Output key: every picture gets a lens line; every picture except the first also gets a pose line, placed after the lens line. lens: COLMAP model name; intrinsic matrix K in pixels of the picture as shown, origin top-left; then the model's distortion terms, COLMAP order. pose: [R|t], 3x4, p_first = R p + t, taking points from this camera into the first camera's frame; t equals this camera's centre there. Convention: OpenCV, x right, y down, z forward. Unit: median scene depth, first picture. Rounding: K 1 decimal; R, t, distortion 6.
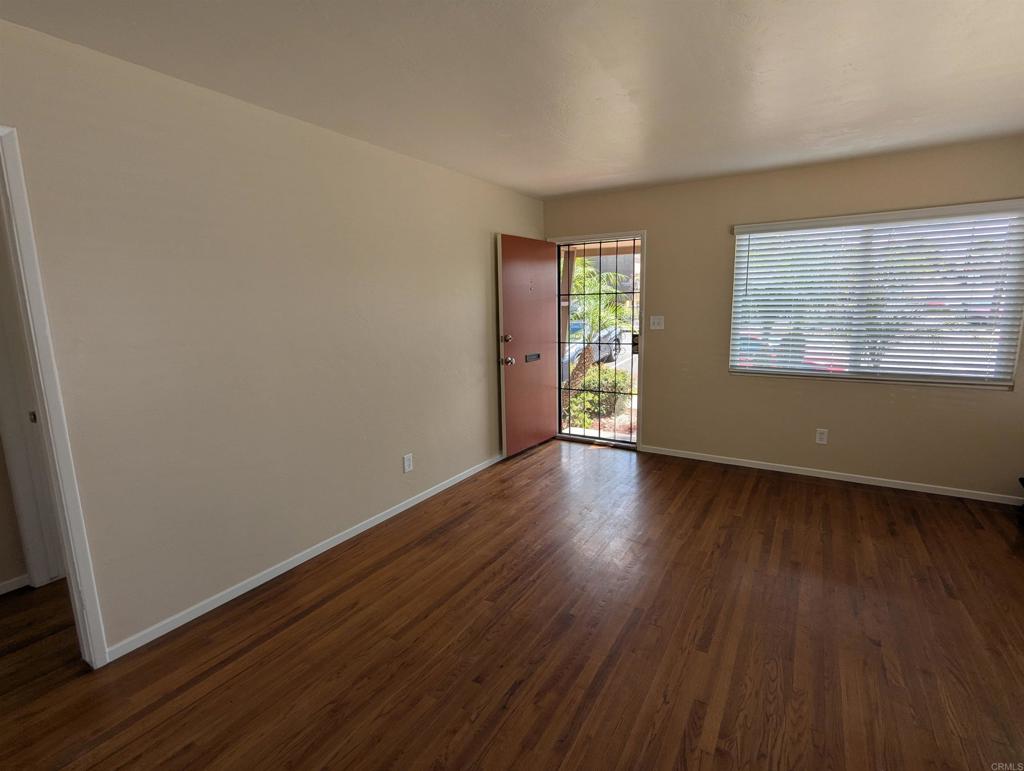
lens RADIAL K [[488.3, 0, 518.4], [0, 488.3, 381.5], [0, 0, 1]] dist [-0.005524, 0.006969]
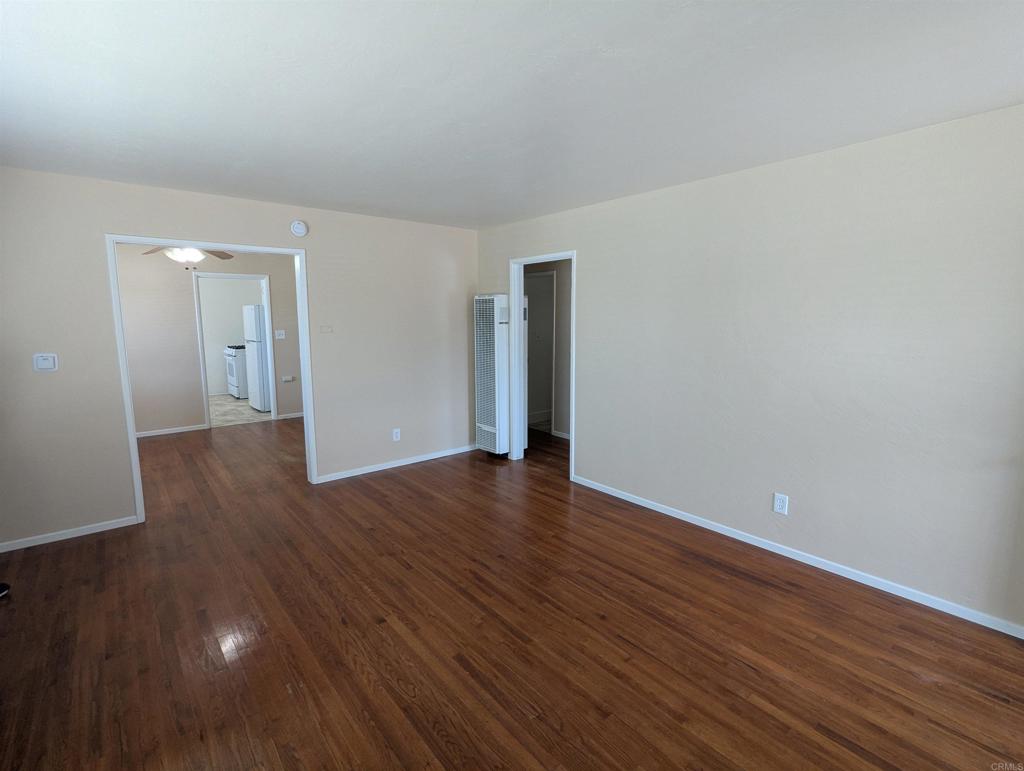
lens RADIAL K [[488.3, 0, 518.4], [0, 488.3, 381.5], [0, 0, 1]] dist [-0.005524, 0.006969]
pose [[-0.319393, 0.141281, -0.937031, 0.957596], [-0.148350, 0.969177, 0.196694, -0.201036], [0.935938, 0.201831, -0.288590, 1.005620]]
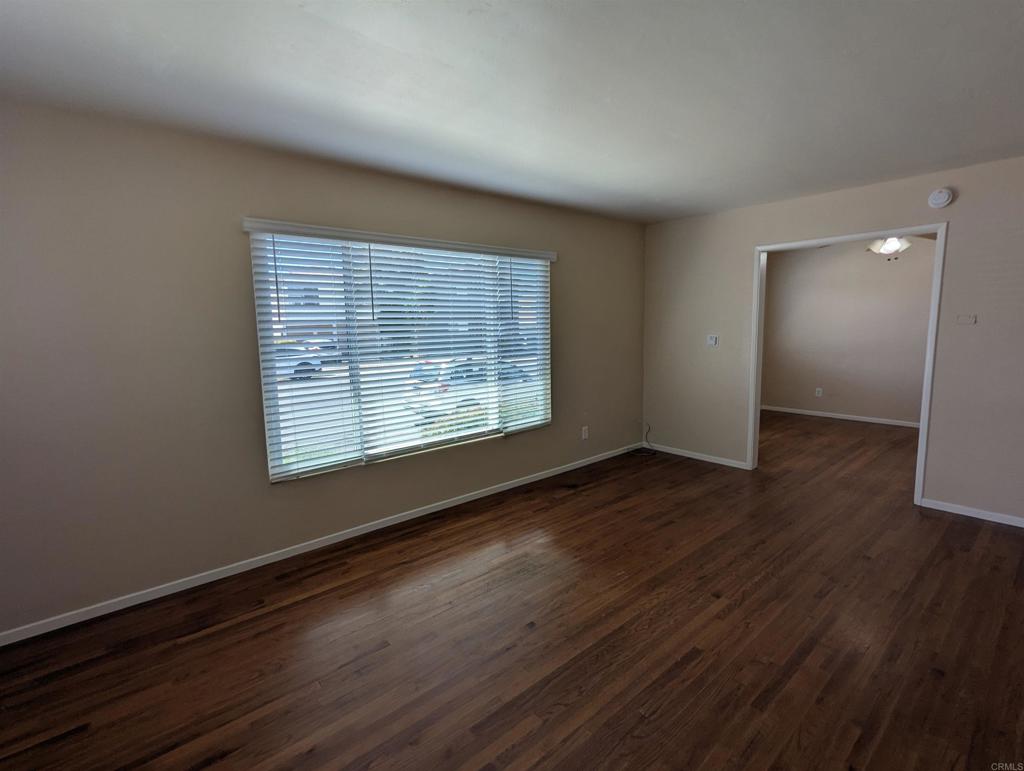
lens RADIAL K [[488.3, 0, 518.4], [0, 488.3, 381.5], [0, 0, 1]] dist [-0.005524, 0.006969]
pose [[-0.953103, -0.007963, 0.302541, 0.330824], [0.078382, 0.959051, 0.272172, -0.240396], [-0.292320, 0.283122, -0.913450, 1.457586]]
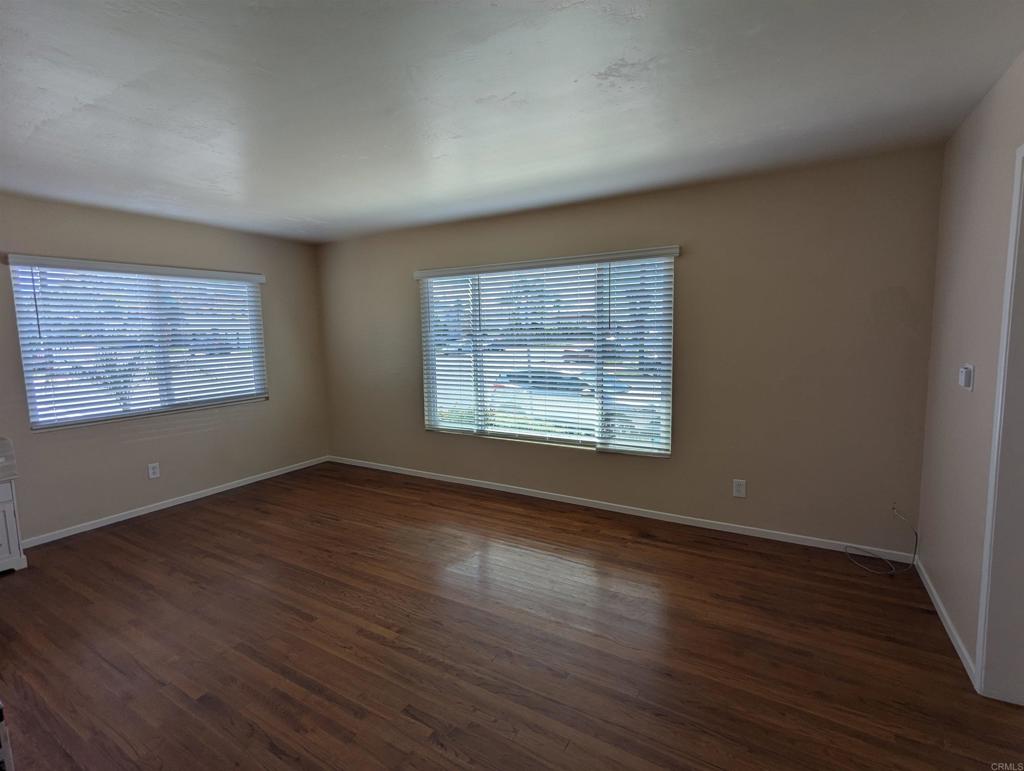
lens RADIAL K [[488.3, 0, 518.4], [0, 488.3, 381.5], [0, 0, 1]] dist [-0.005524, 0.006969]
pose [[-0.012509, -0.090318, 0.995834, -0.609867], [0.182491, 0.978980, 0.091082, -0.040710], [-0.983128, 0.182870, 0.004237, 0.290464]]
